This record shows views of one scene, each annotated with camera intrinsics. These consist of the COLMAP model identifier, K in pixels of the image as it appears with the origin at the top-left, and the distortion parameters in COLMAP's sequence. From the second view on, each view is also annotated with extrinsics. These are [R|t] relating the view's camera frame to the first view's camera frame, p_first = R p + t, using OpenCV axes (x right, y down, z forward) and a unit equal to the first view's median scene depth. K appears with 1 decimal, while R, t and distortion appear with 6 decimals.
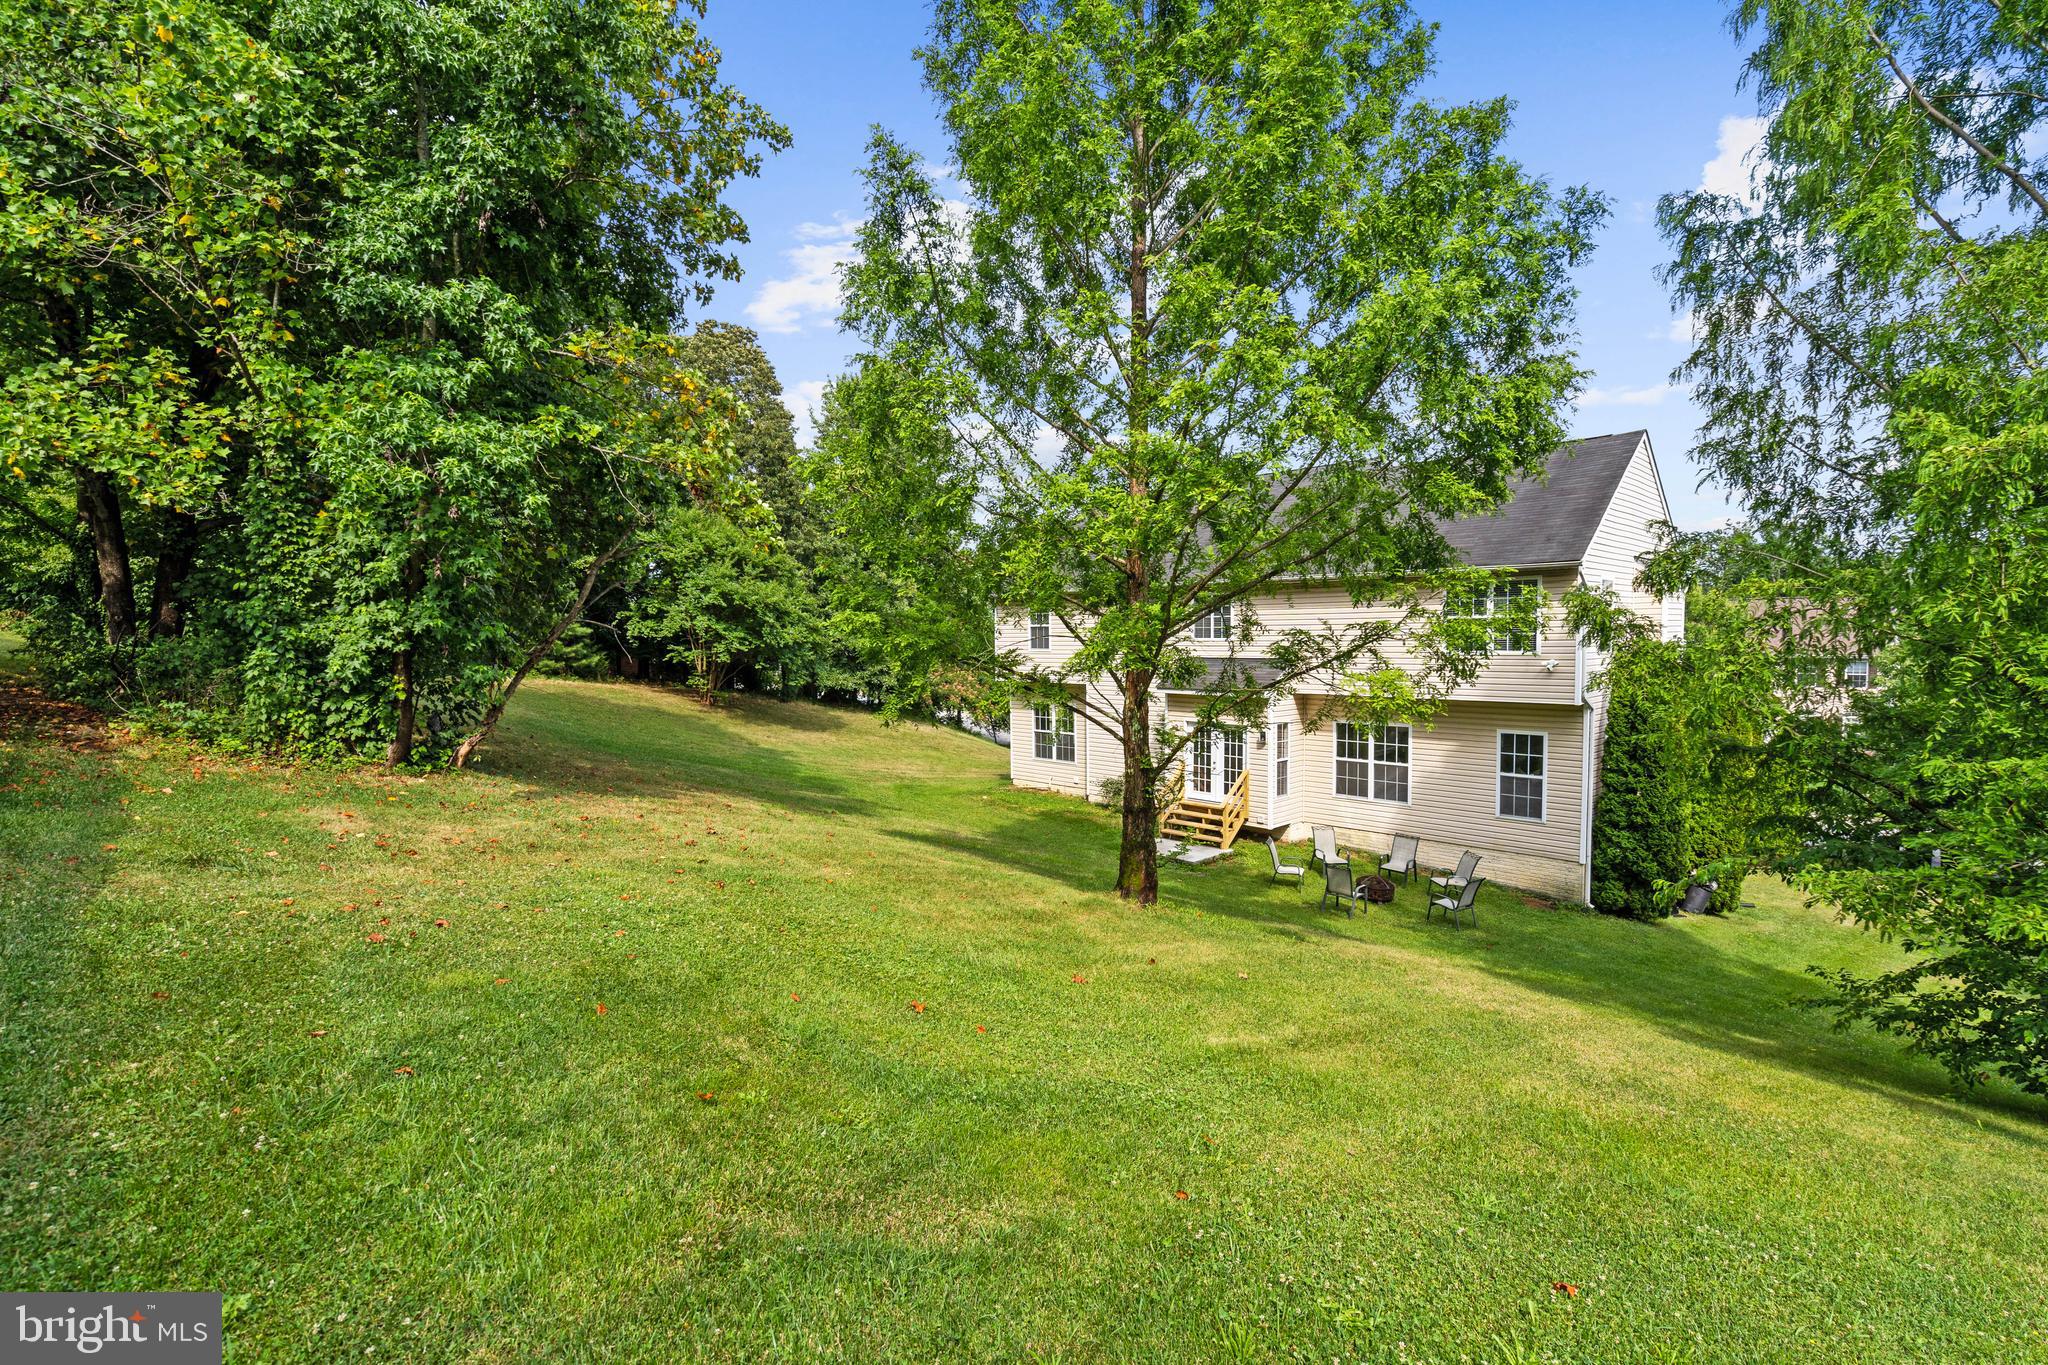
lens RADIAL K [[942.4, 0, 1018.6], [0, 942.4, 701.5], [0, 0, 1]] dist [-0.008650, 0.000505]
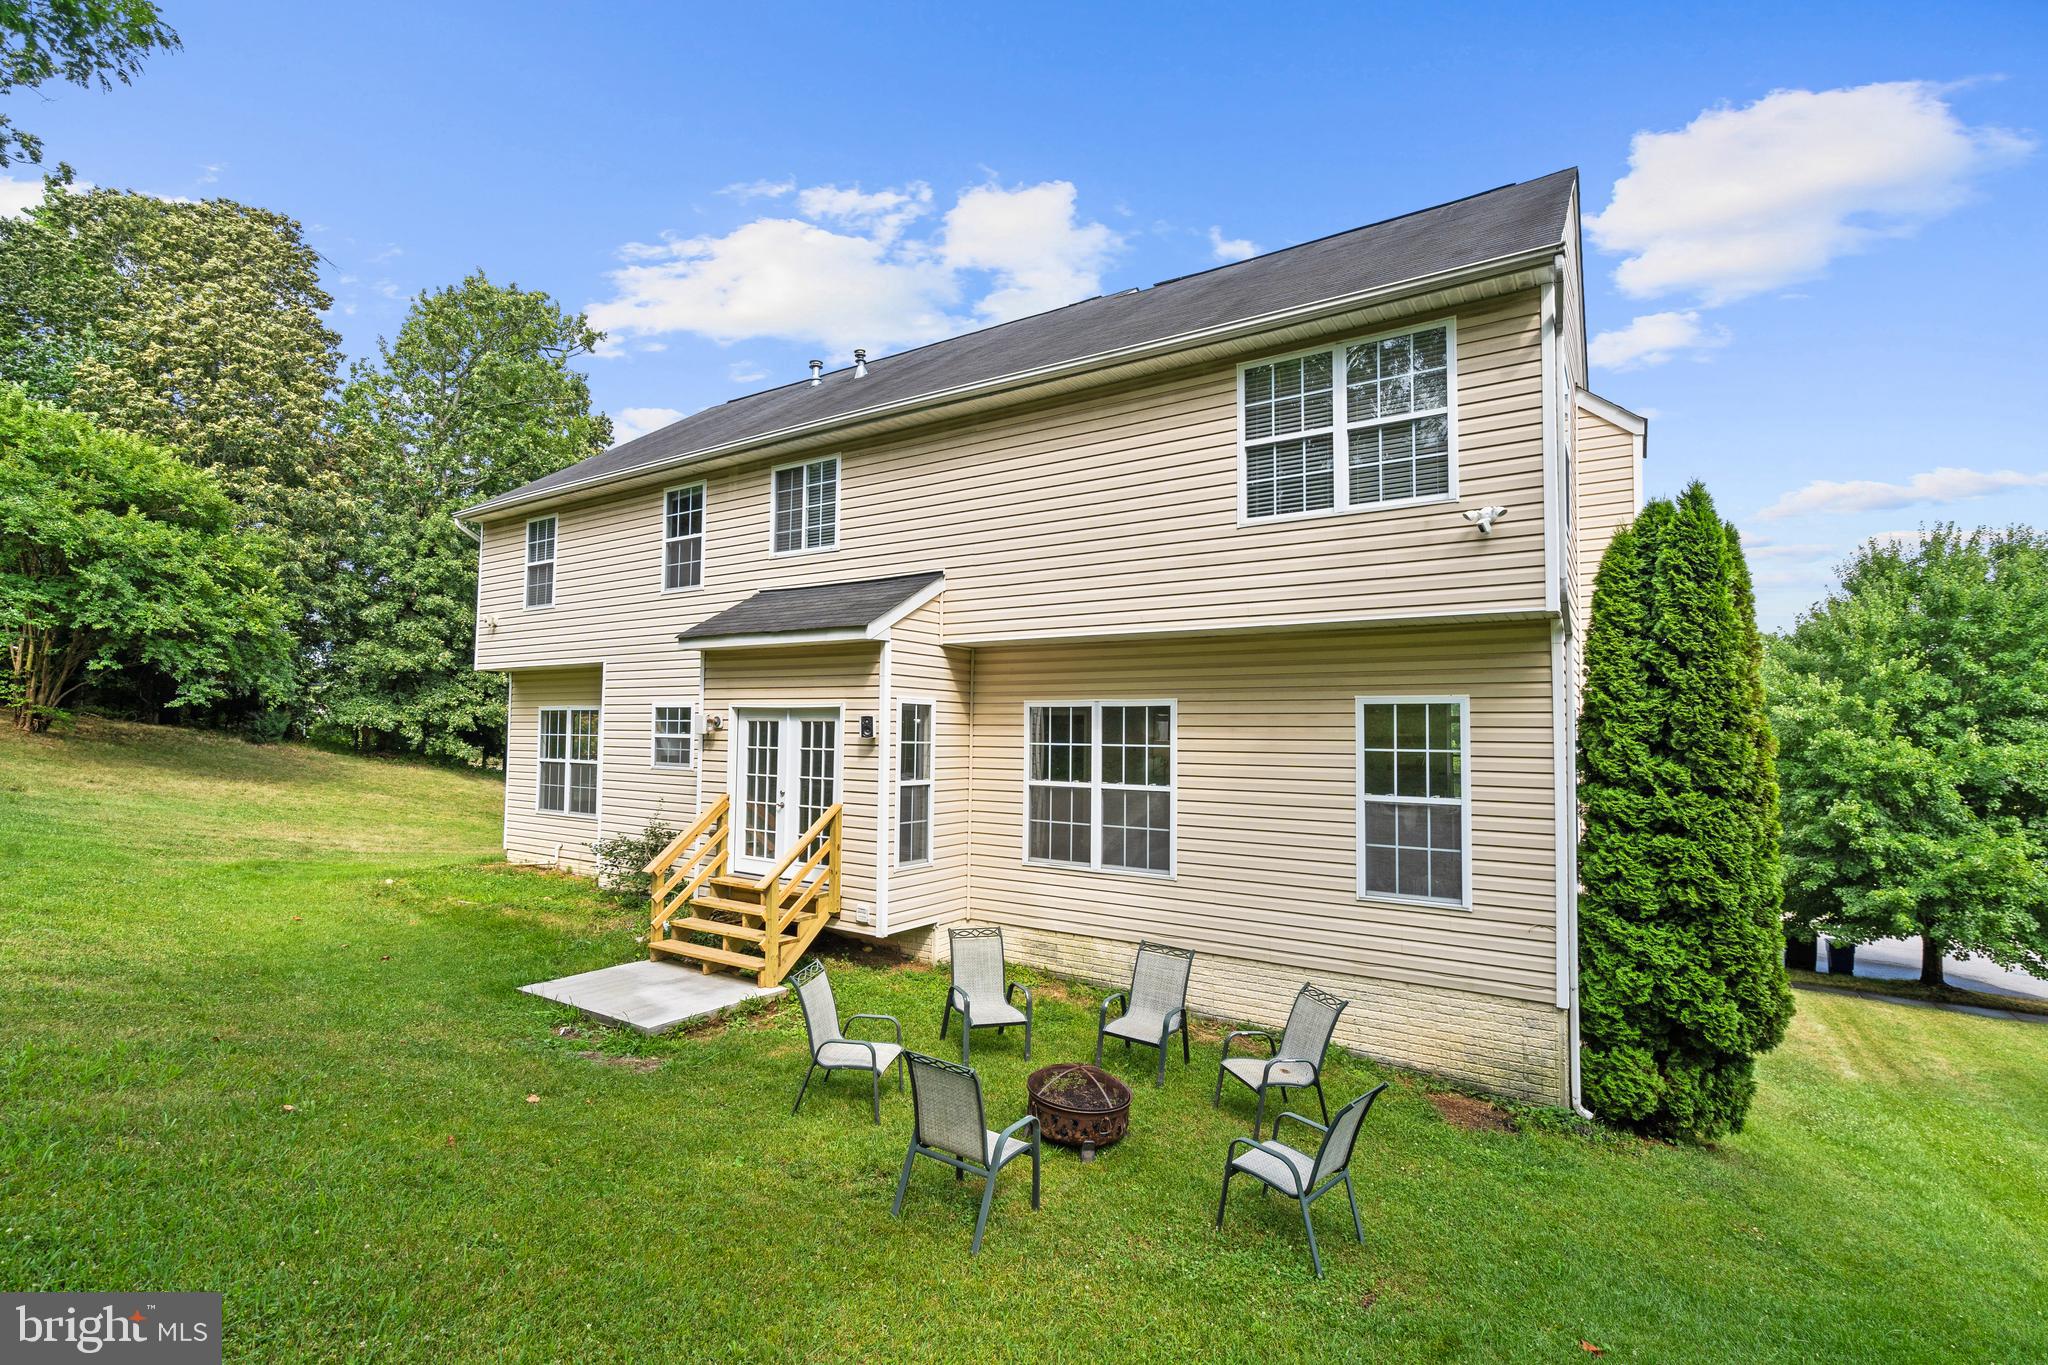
lens RADIAL K [[942.4, 0, 1017.8], [0, 942.4, 678.6], [0, 0, 1]] dist [-0.008650, 0.000505]
pose [[0.977146, 0.037750, 0.209192, 0.243407], [-0.009504, 0.990879, -0.134420, 0.077239], [-0.212358, 0.129360, 0.968592, 0.563582]]
